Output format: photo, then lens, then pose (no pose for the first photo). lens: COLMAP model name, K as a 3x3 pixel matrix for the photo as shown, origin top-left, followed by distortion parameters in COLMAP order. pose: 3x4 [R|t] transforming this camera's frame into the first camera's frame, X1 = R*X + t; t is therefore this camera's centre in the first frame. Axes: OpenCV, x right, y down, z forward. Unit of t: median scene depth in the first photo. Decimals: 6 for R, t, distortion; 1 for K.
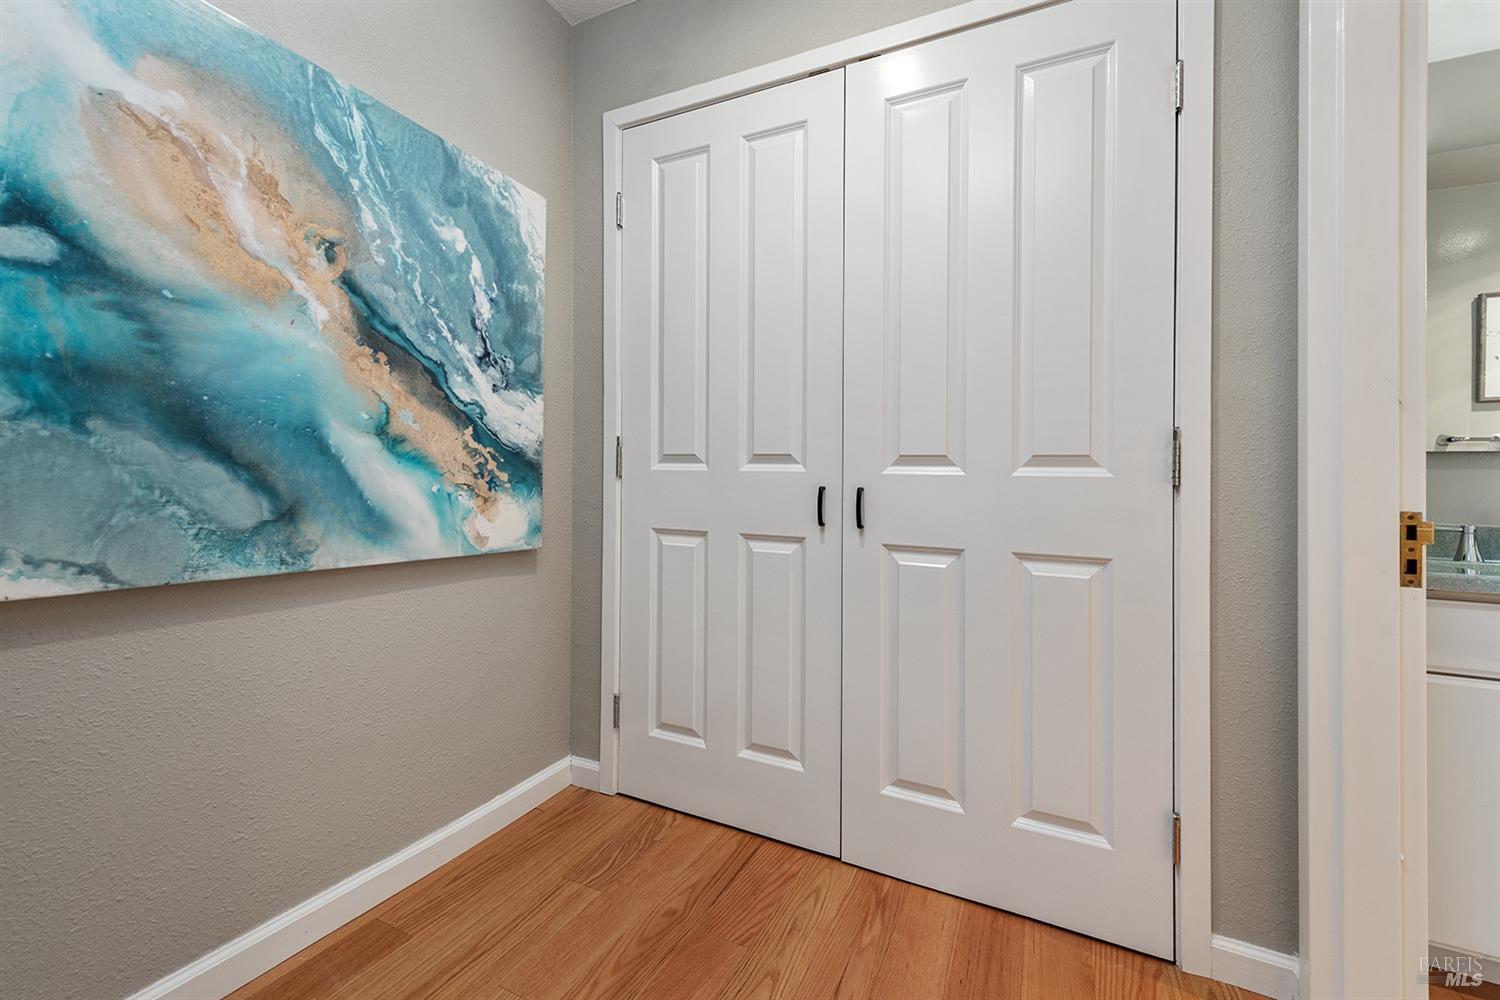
lens RADIAL K [[609.5, 0, 752.9], [0, 609.5, 488.4], [0, 0, 1]] dist [-0.001578, -0.000607]
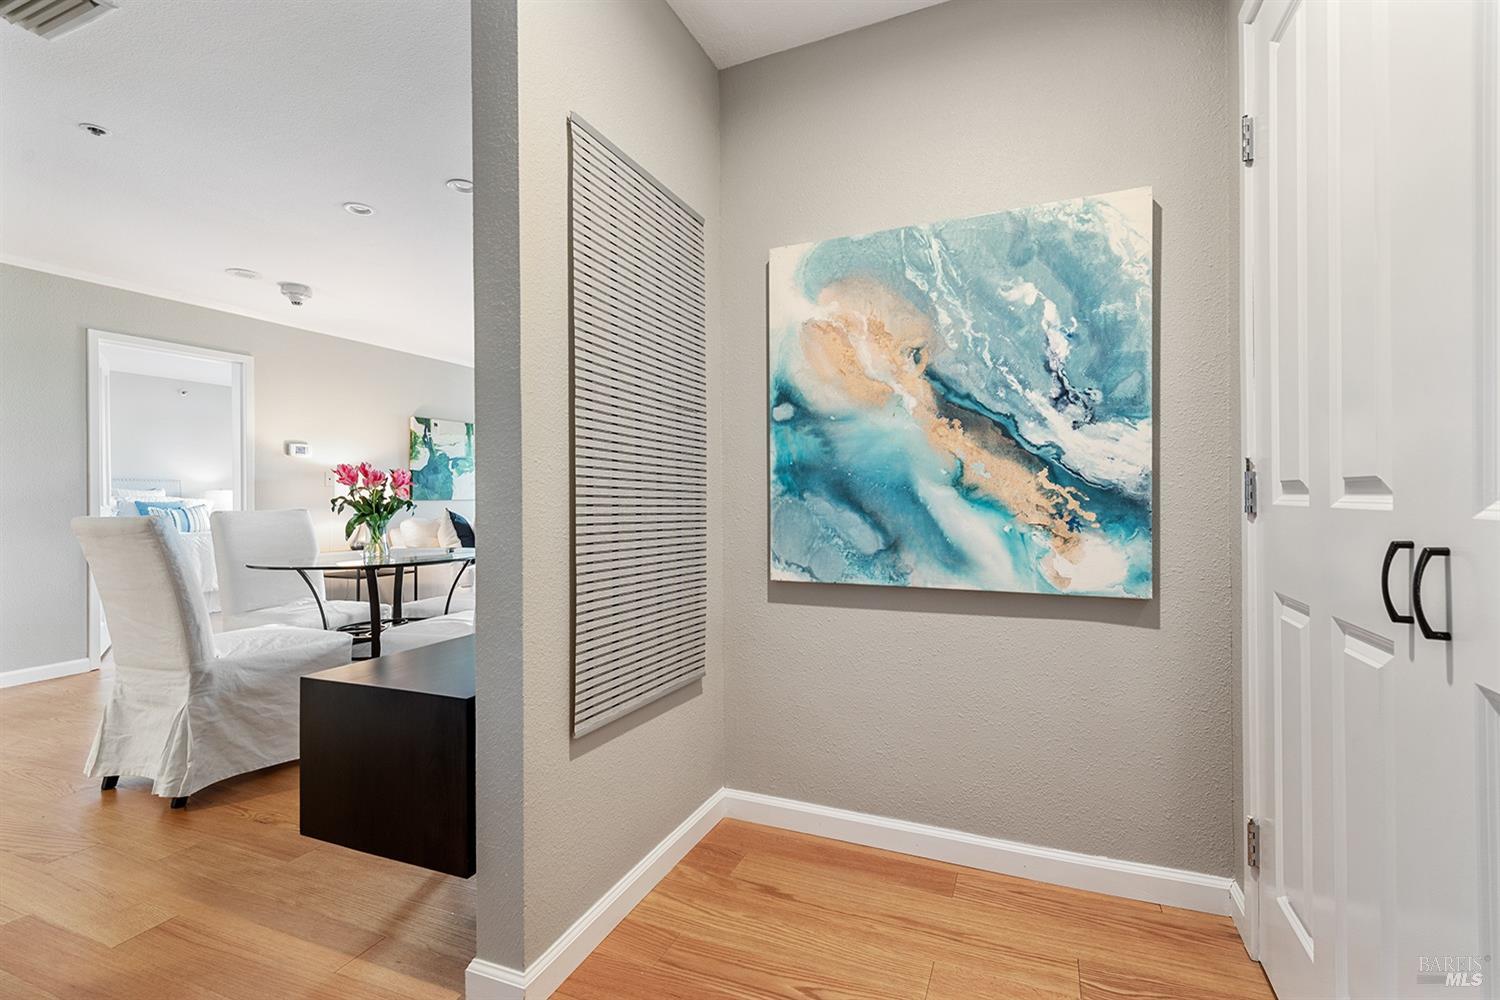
lens RADIAL K [[664.0, 0, 753.0], [0, 664.0, 506.8], [0, 0, 1]] dist [-0.001188, -0.000093]
pose [[0.033543, -0.008575, -0.999400, 0.719091], [0.010520, 0.999911, -0.008226, -0.036914], [0.999382, -0.010238, 0.033631, 0.530546]]
